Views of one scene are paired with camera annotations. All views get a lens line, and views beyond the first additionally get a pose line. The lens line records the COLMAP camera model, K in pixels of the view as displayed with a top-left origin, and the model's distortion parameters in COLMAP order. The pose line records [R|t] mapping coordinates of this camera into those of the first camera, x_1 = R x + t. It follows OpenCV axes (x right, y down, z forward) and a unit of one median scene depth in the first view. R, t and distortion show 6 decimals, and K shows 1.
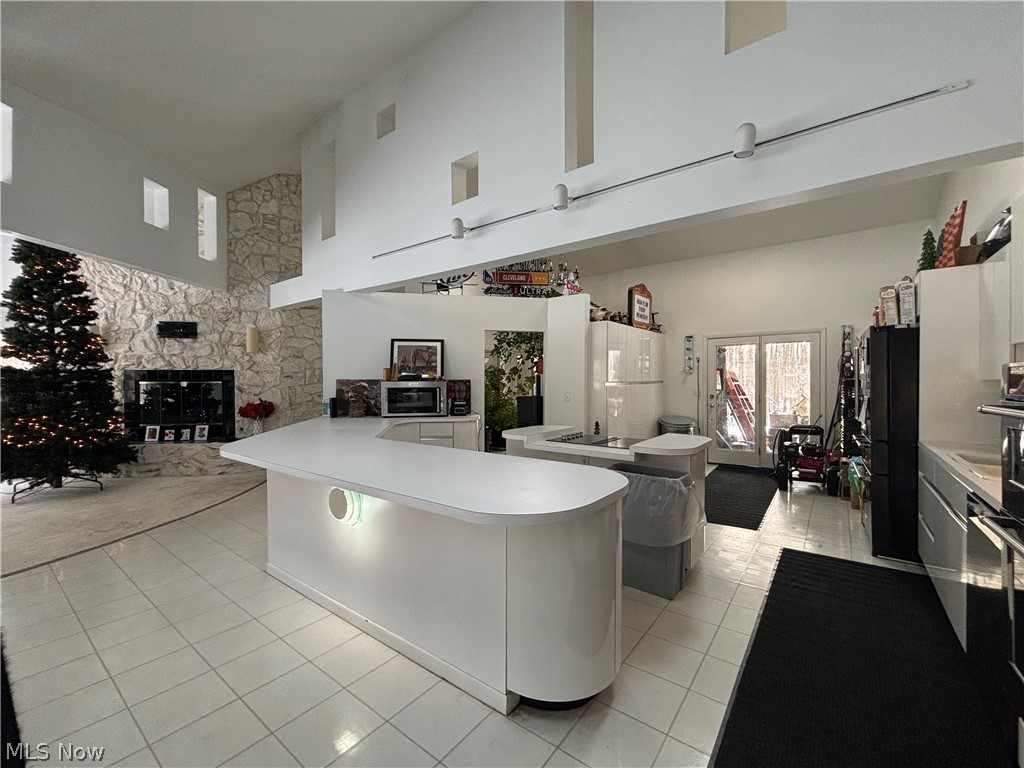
lens RADIAL K [[424.1, 0, 514.4], [0, 424.1, 385.2], [0, 0, 1]] dist [0.002645, 0.001629]
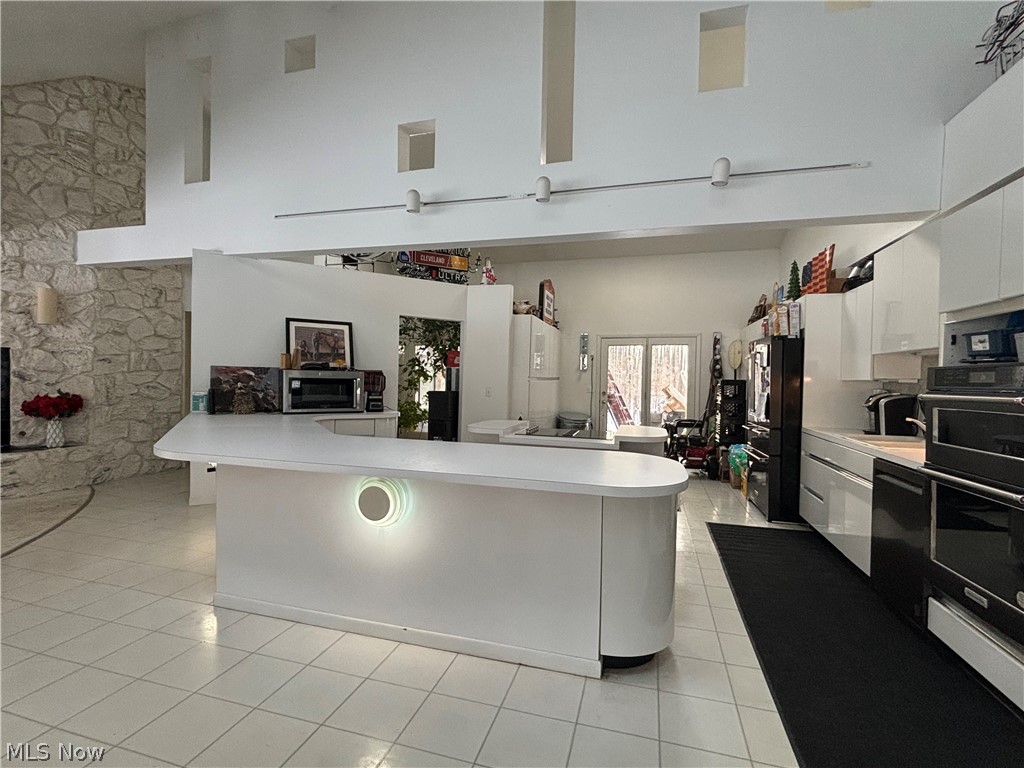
lens RADIAL K [[479.0, 0, 511.0], [0, 479.0, 383.3], [0, 0, 1]] dist [0.004308, 0.001616]
pose [[0.934269, 0.017829, 0.356122, -0.216177], [-0.018225, 0.999831, -0.002243, 0.010673], [-0.356102, -0.004395, 0.934437, -0.017630]]
